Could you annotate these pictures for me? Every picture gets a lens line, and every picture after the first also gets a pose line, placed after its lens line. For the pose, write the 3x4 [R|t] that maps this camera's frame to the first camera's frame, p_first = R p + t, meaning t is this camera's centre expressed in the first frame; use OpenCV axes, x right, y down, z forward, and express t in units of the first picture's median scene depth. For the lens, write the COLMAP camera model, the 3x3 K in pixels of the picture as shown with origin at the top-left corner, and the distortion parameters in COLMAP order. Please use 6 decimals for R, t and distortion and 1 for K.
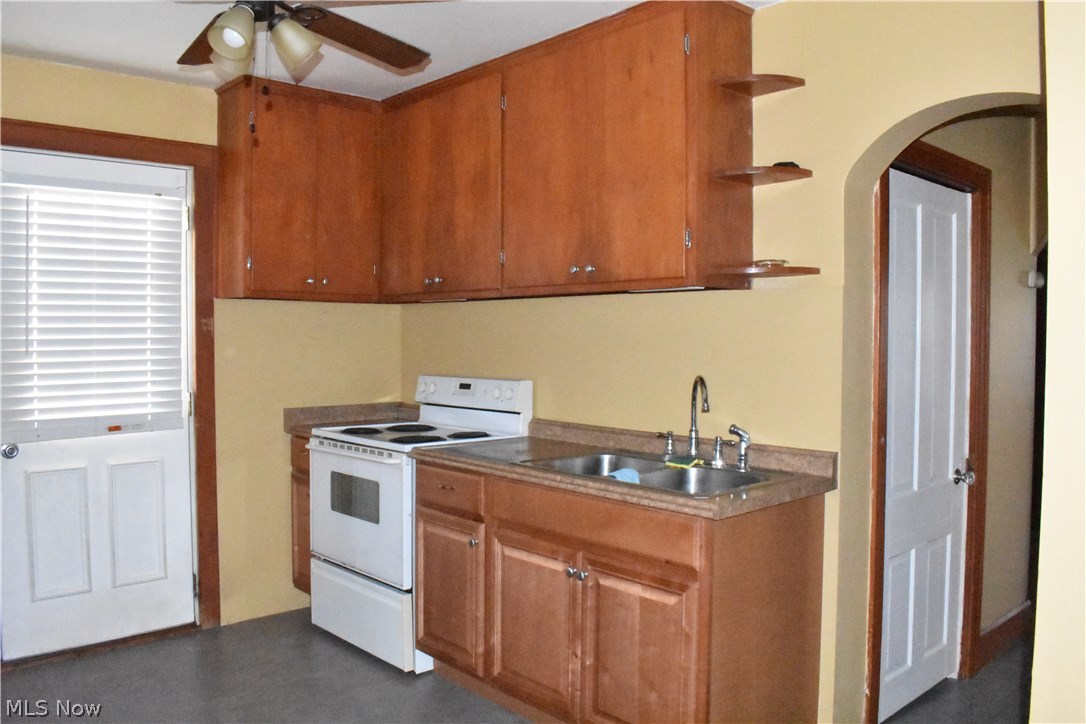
lens RADIAL K [[854.5, 0, 543.0], [0, 854.5, 362.0], [0, 0, 1]] dist [-0.102309, 0.010995]
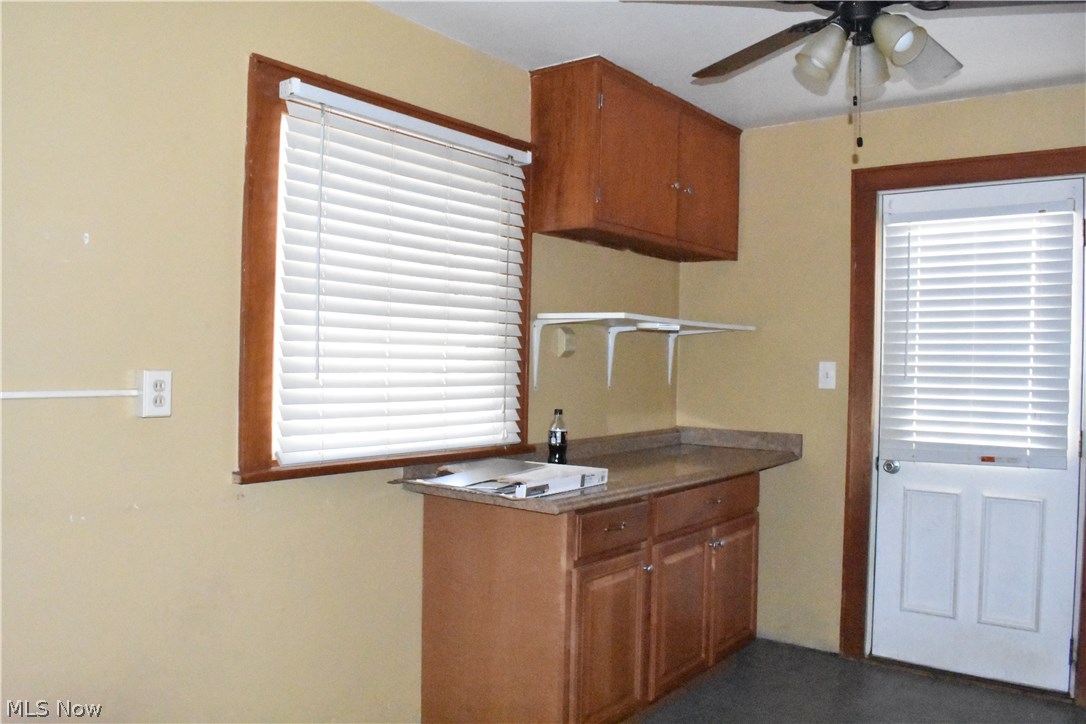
lens RADIAL K [[854.5, 0, 543.0], [0, 854.5, 362.0], [0, 0, 1]] dist [-0.102309, 0.010995]
pose [[0.157158, 0.004176, -0.987565, 0.353684], [-0.051348, 0.998673, -0.003949, -0.002882], [0.986238, 0.051330, 0.157164, 0.326941]]
